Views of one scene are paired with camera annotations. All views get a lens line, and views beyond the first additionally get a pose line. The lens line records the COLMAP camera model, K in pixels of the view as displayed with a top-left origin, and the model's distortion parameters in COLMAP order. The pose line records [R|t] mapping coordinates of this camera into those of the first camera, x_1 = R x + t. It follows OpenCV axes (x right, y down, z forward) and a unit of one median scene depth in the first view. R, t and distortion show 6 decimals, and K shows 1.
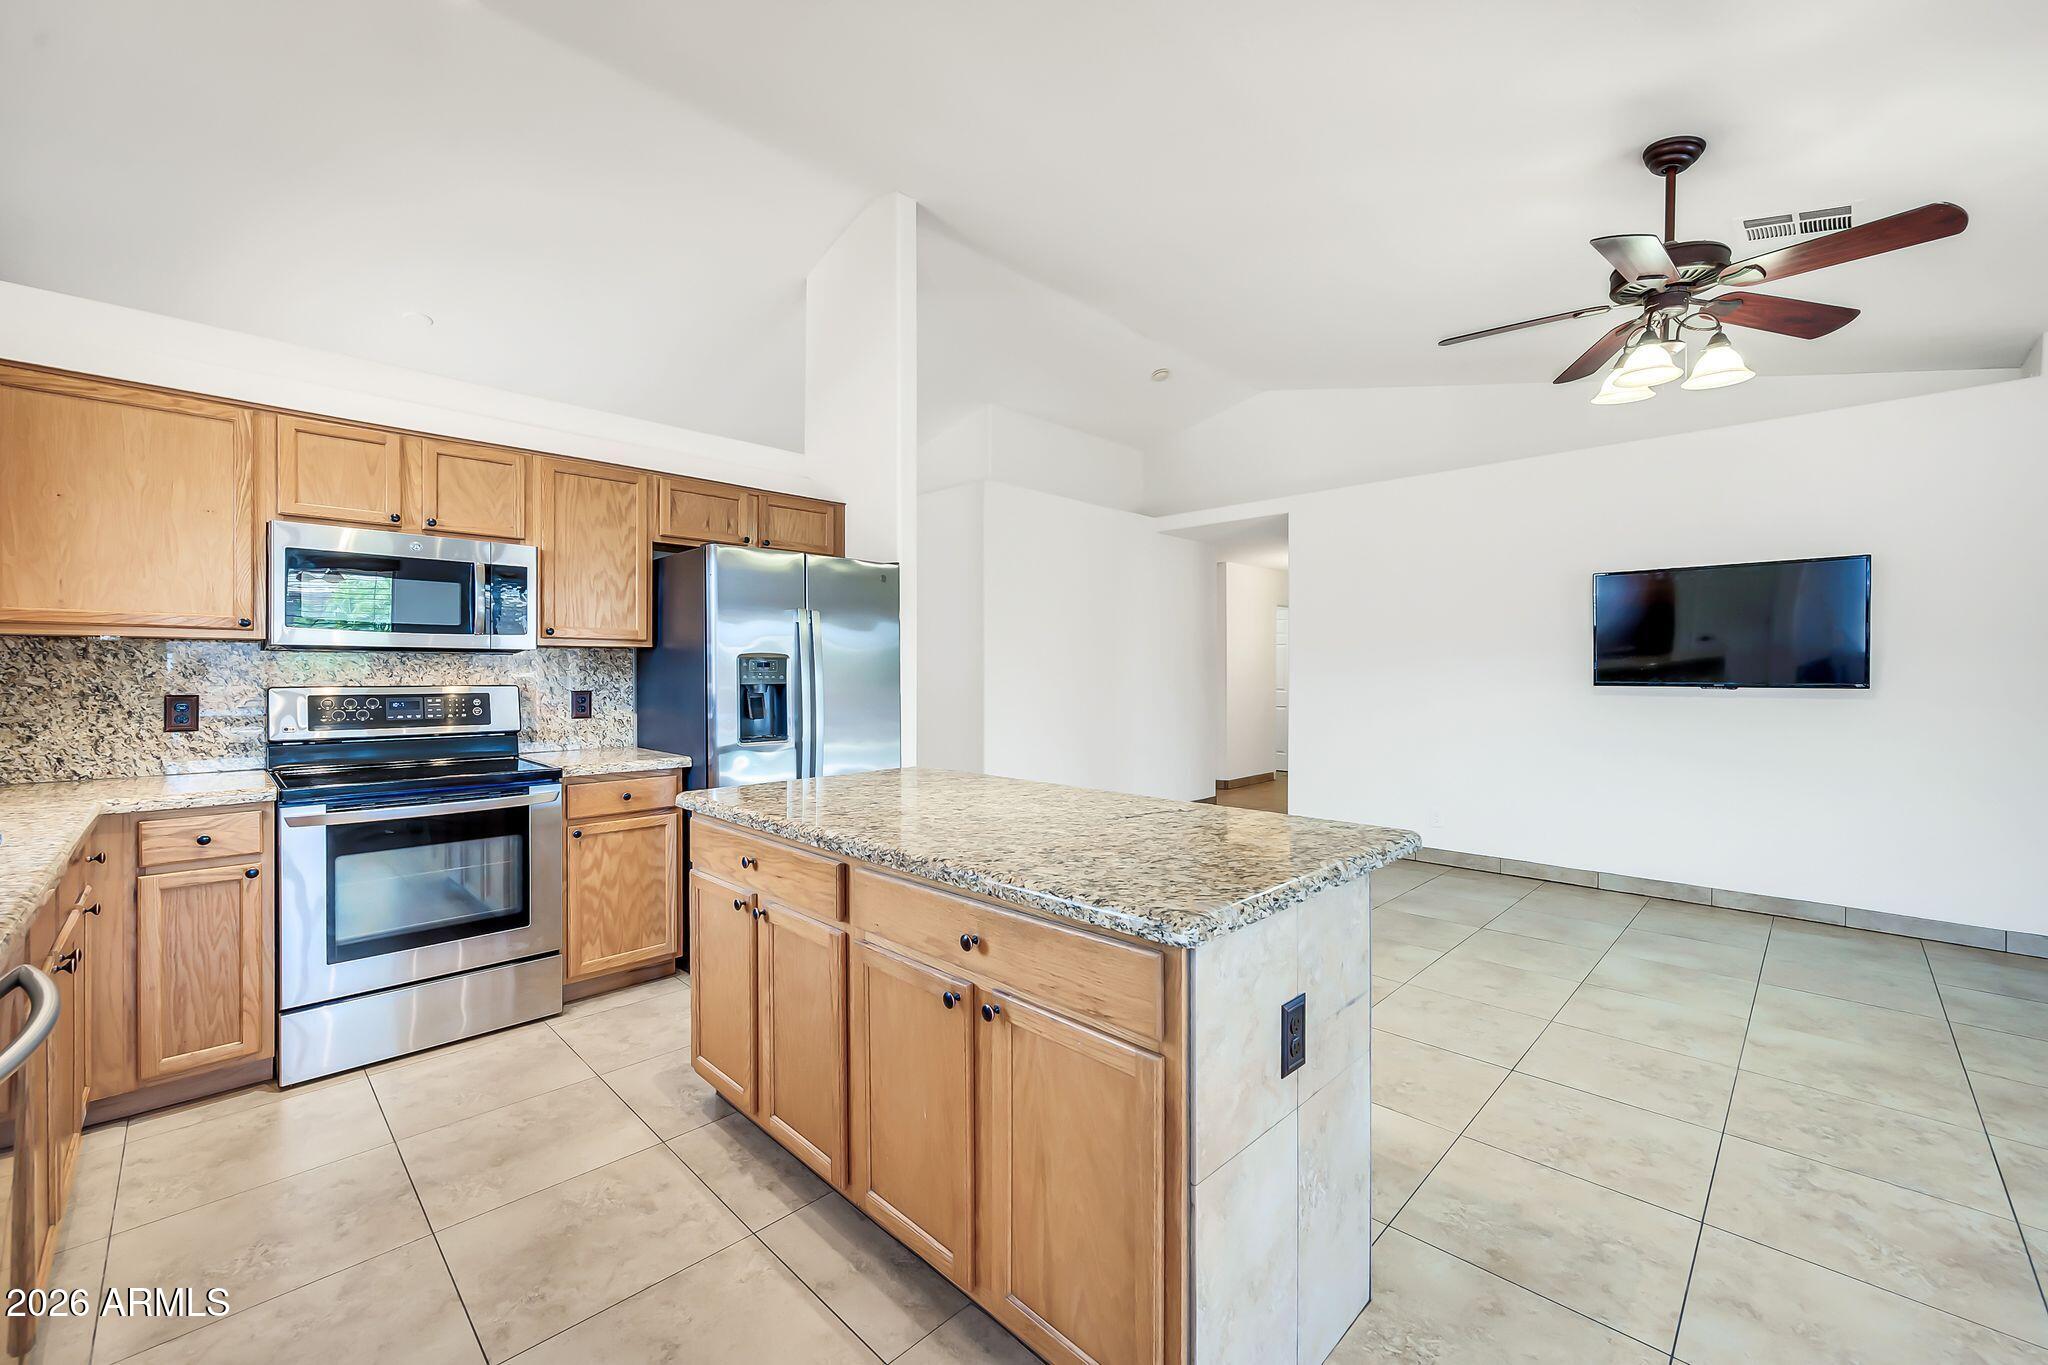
lens RADIAL K [[808.1, 0, 1032.0], [0, 808.1, 677.7], [0, 0, 1]] dist [0.003991, -0.000231]
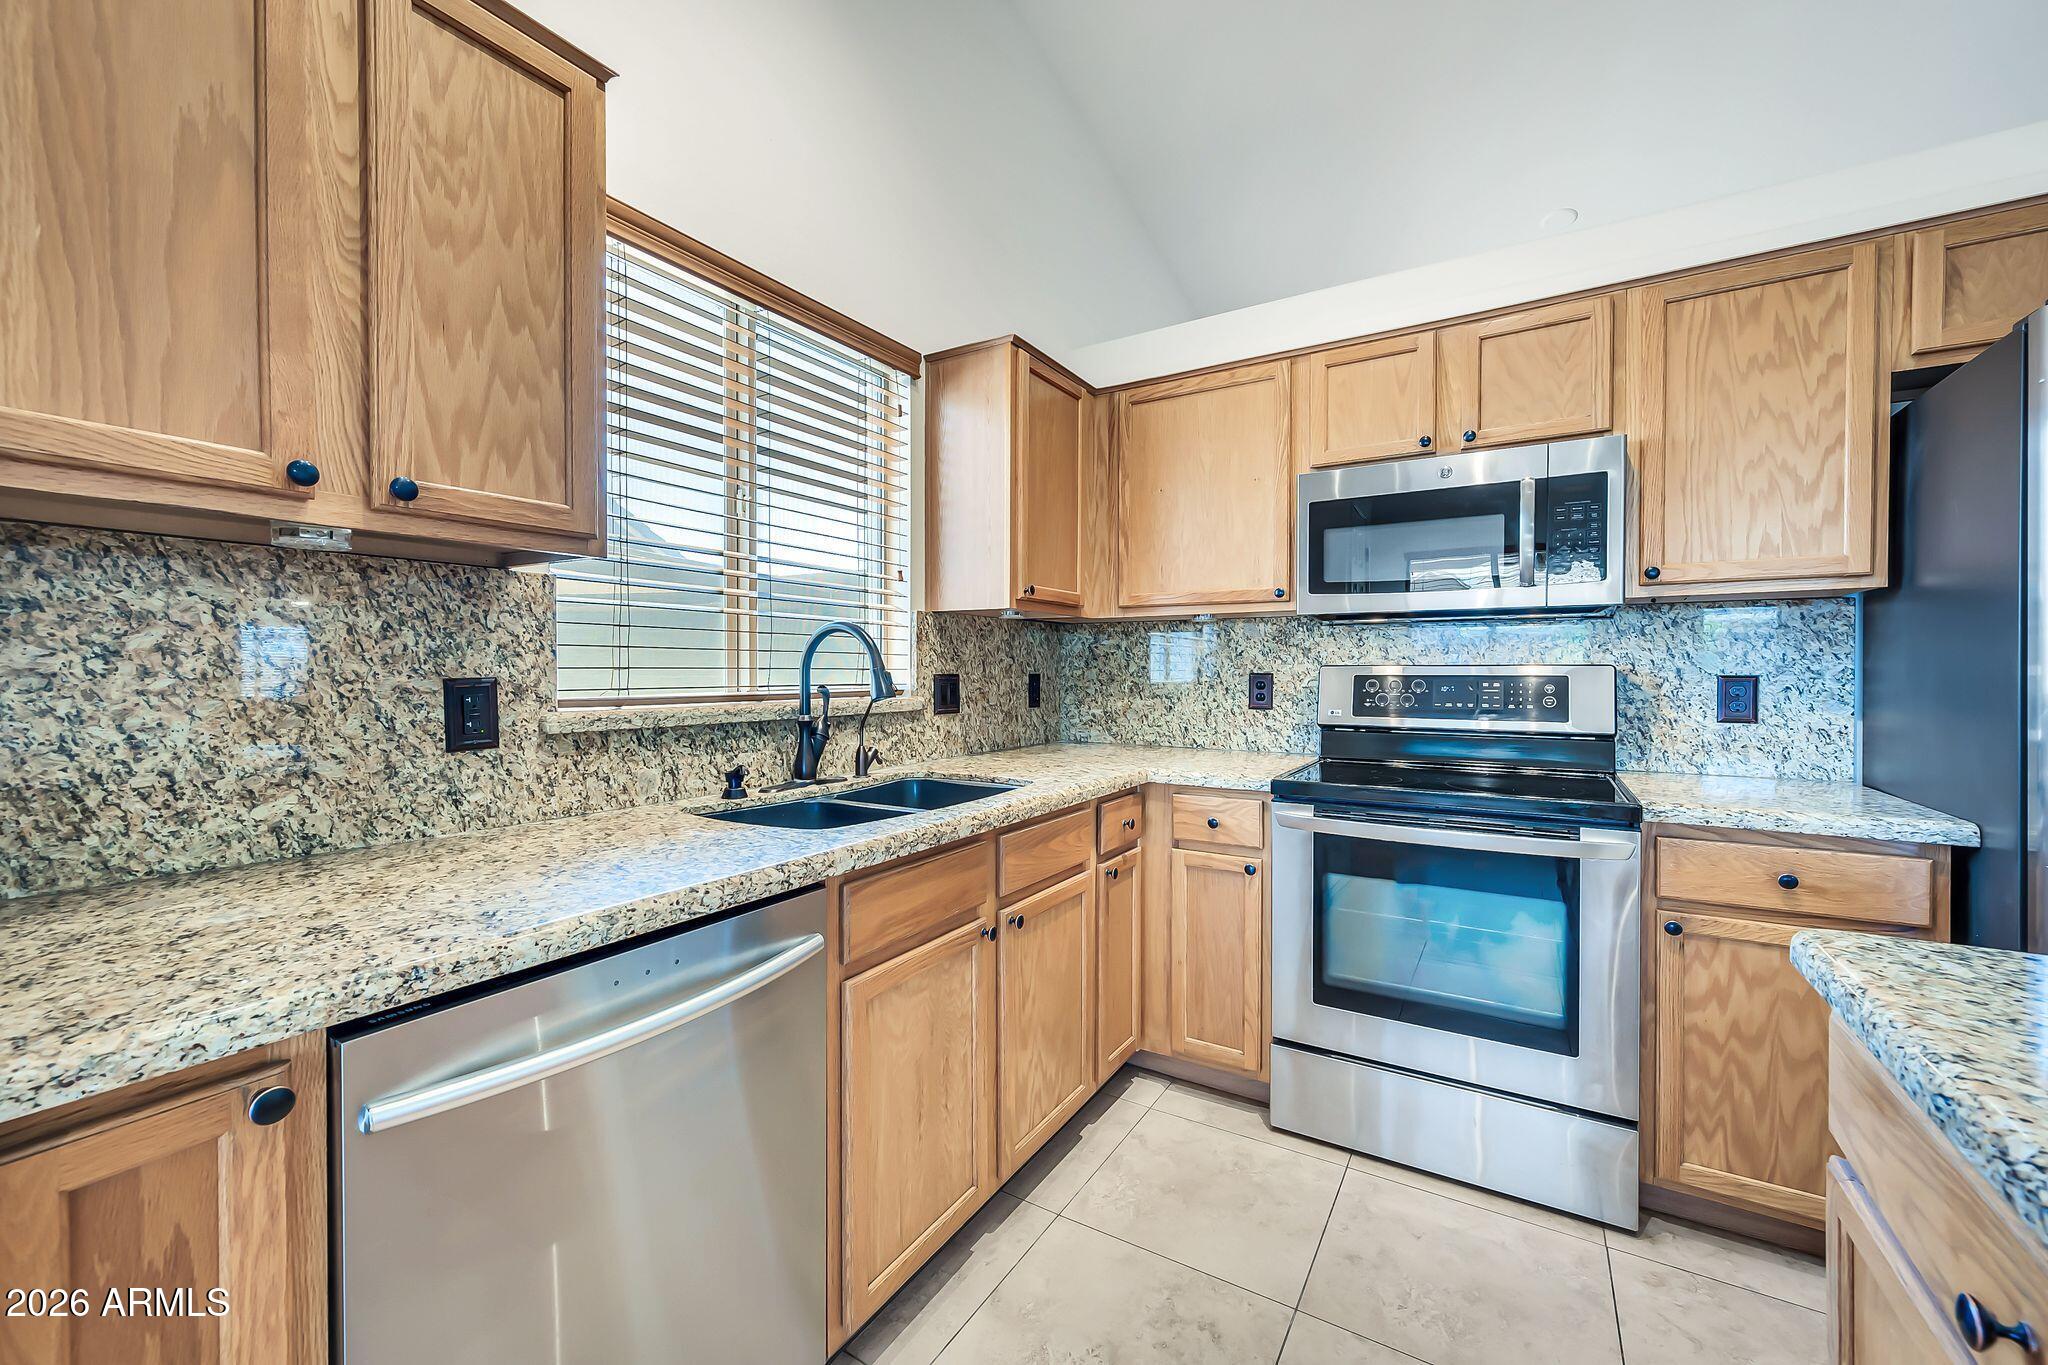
lens RADIAL K [[808.5, 0, 1021.7], [0, 808.5, 679.6], [0, 0, 1]] dist [0.001391, -0.000097]
pose [[0.215604, 0.008722, -0.976442, -0.128761], [-0.005724, 0.999954, 0.007668, 0.023138], [0.976464, 0.003936, 0.215644, 0.483639]]
